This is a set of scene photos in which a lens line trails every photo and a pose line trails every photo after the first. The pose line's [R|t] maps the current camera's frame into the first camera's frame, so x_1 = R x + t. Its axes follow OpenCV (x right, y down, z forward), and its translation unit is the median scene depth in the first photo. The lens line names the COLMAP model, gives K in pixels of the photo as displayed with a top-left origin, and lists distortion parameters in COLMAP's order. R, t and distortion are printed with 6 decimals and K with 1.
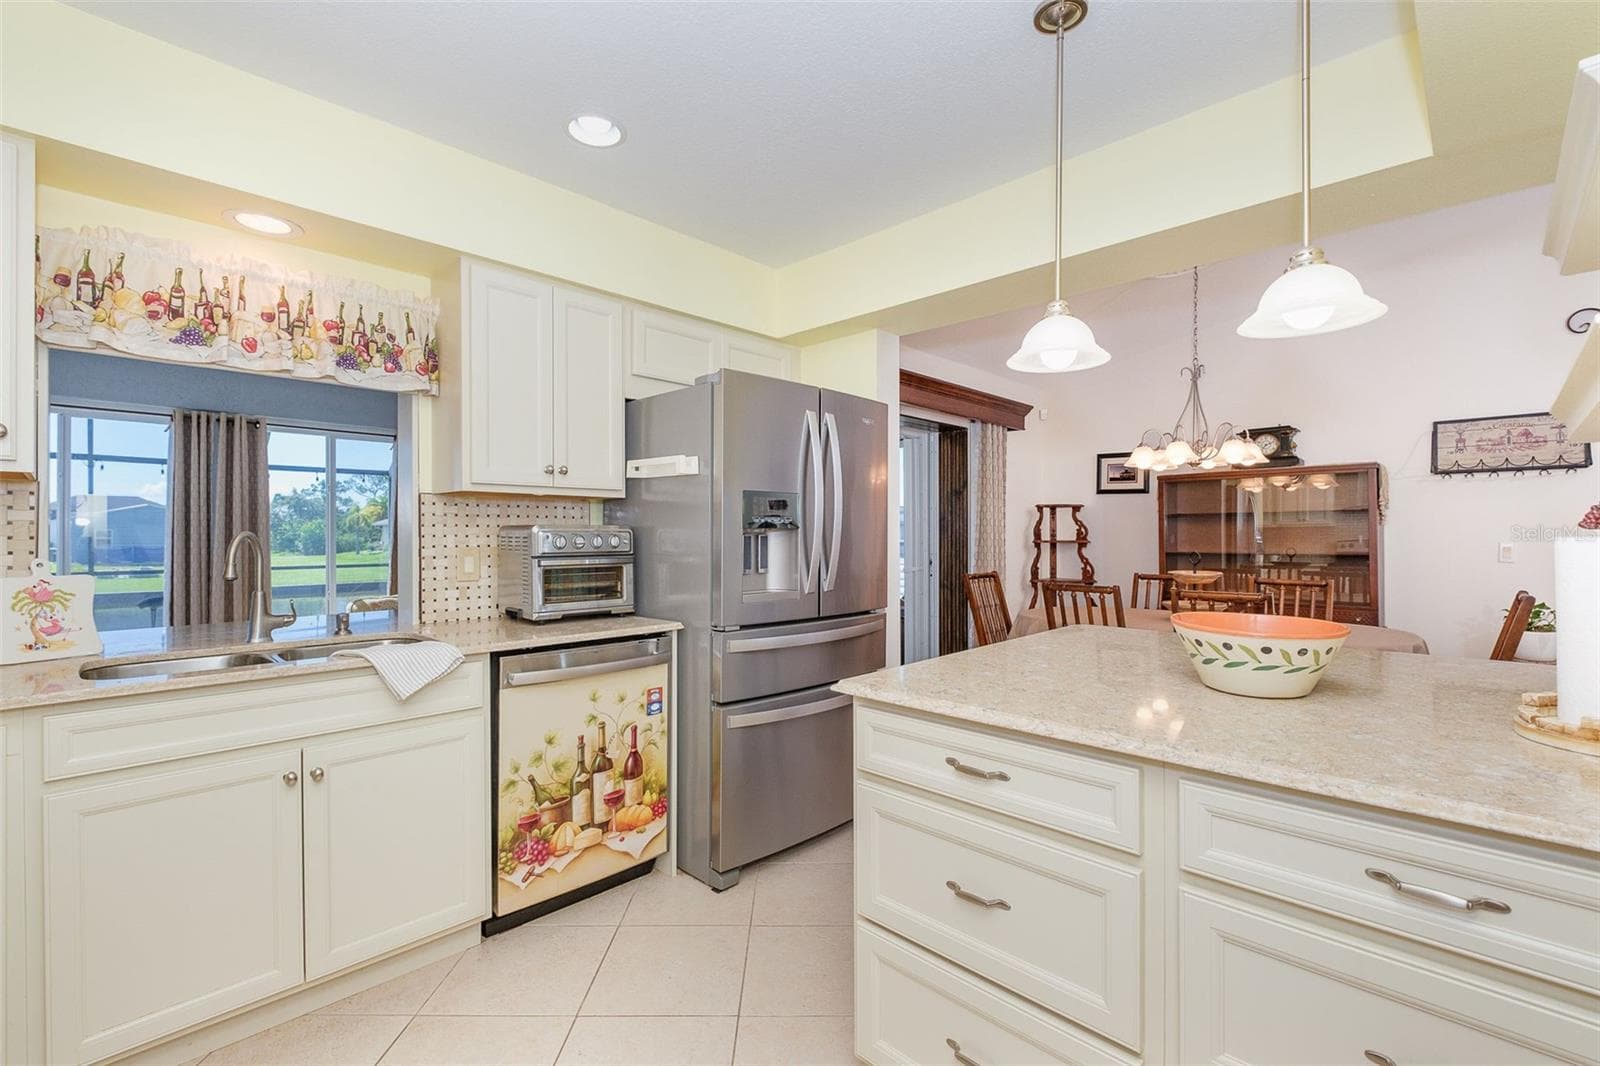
lens RADIAL K [[744.8, 0, 793.6], [0, 744.8, 528.3], [0, 0, 1]] dist [-0.011623, -0.001030]
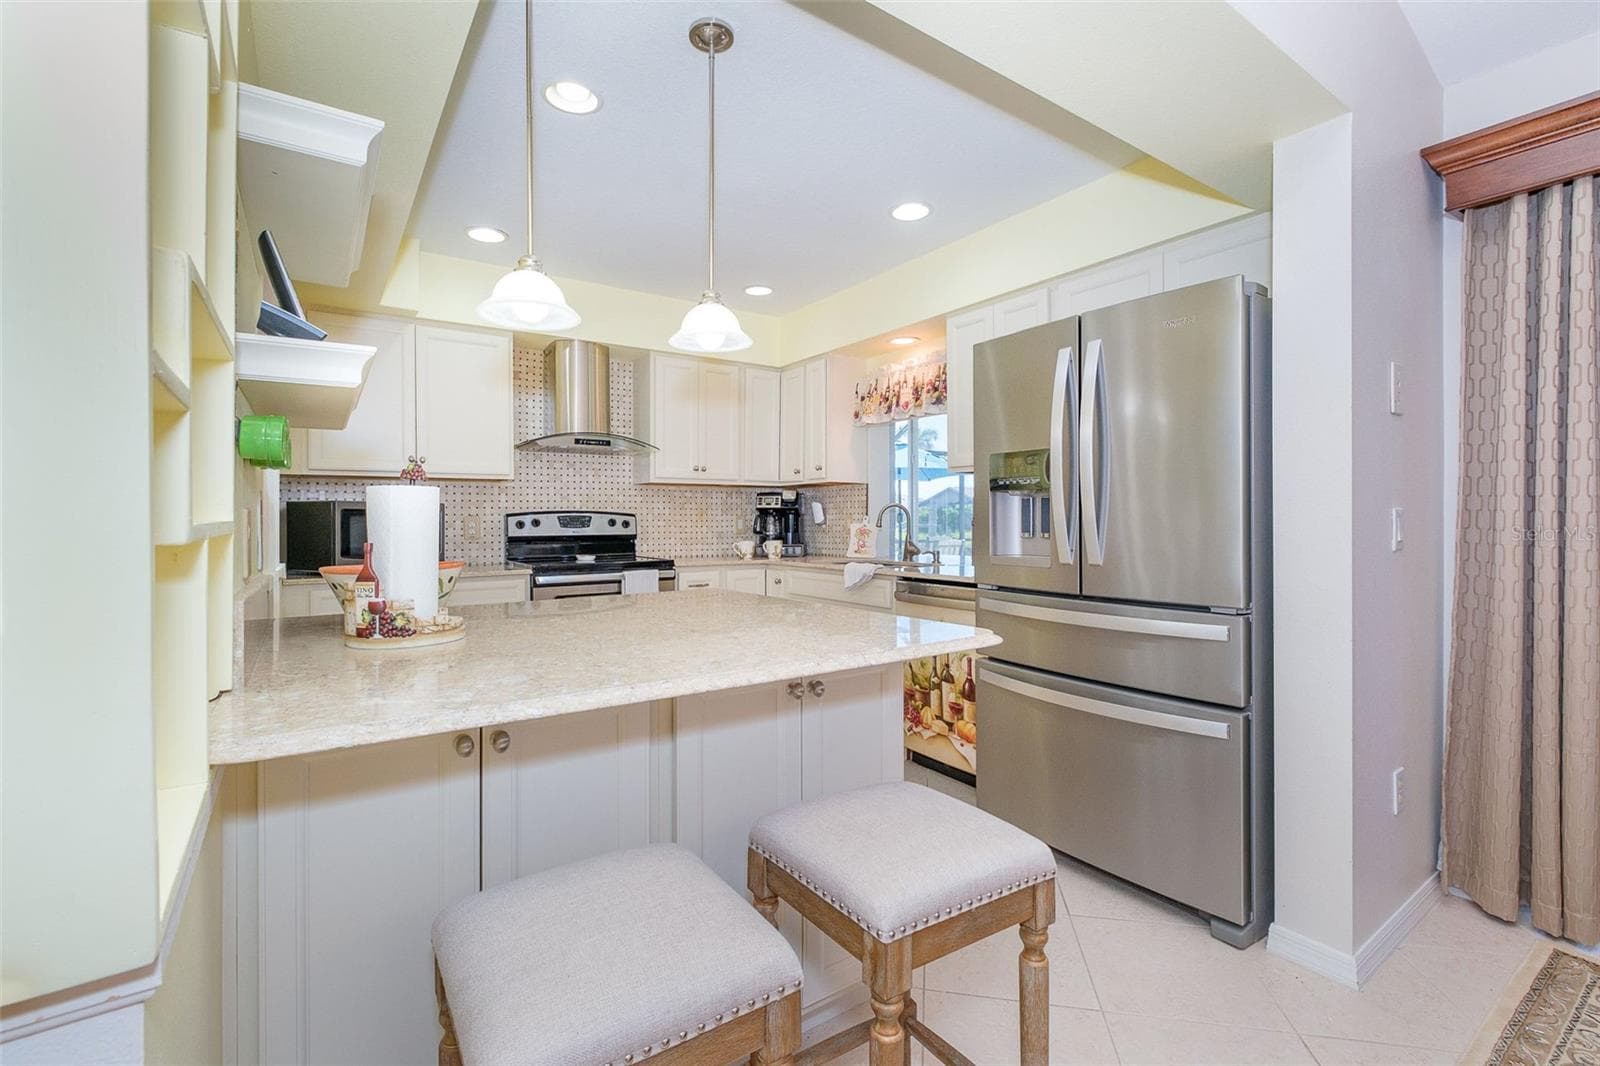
lens RADIAL K [[744.8, 0, 793.6], [0, 744.8, 528.3], [0, 0, 1]] dist [-0.011623, -0.001030]
pose [[-0.246165, 0.015023, -0.969111, 1.085557], [0.013109, 0.999840, 0.012170, 0.037438], [0.969139, -0.009708, -0.246323, 1.076117]]
